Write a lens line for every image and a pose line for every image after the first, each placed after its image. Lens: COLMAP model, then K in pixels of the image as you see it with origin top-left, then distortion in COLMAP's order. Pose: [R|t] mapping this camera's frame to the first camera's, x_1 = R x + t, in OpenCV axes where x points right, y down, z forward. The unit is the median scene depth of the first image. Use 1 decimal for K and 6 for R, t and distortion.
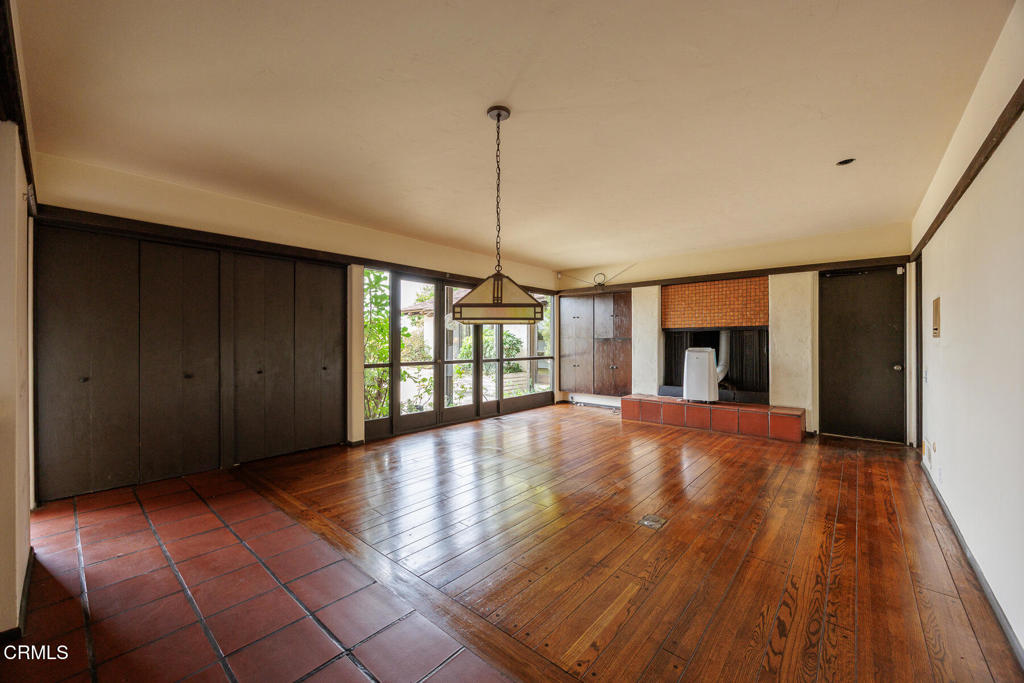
lens RADIAL K [[401.8, 0, 512.0], [0, 401.8, 341.5], [0, 0, 1]] dist [0.015306, 0.000053]
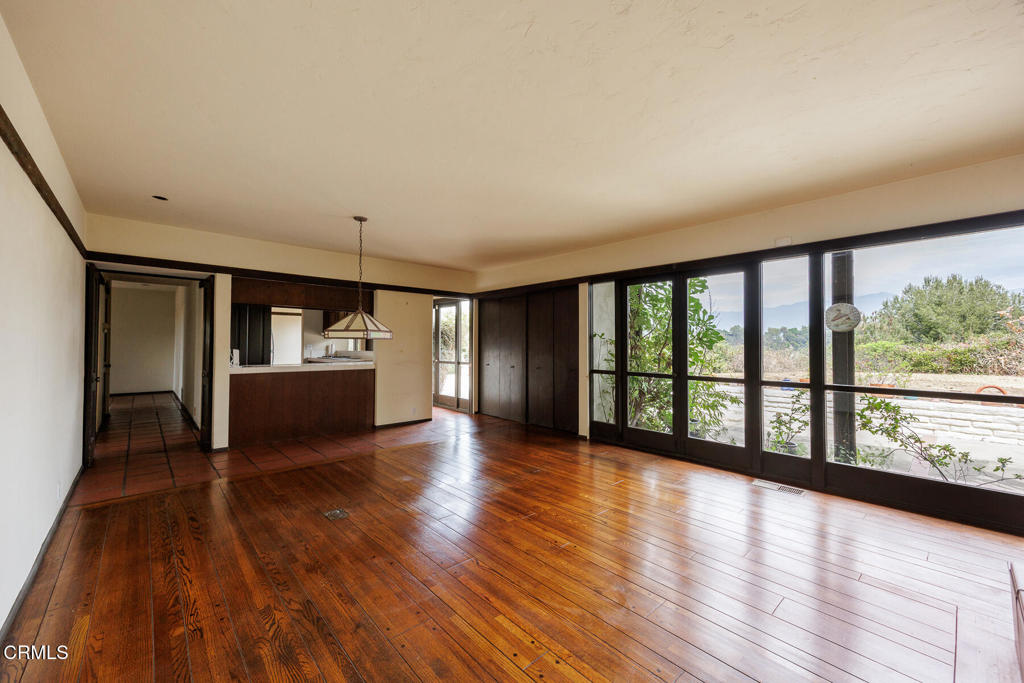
lens RADIAL K [[398.3, 0, 493.1], [0, 398.3, 341.1], [0, 0, 1]] dist [-0.000402, 0.000011]
pose [[-0.140412, -0.016728, -0.989952, 0.800178], [-0.012313, 0.999809, -0.015148, -0.001807], [0.990017, 0.010062, -0.140591, 0.923274]]
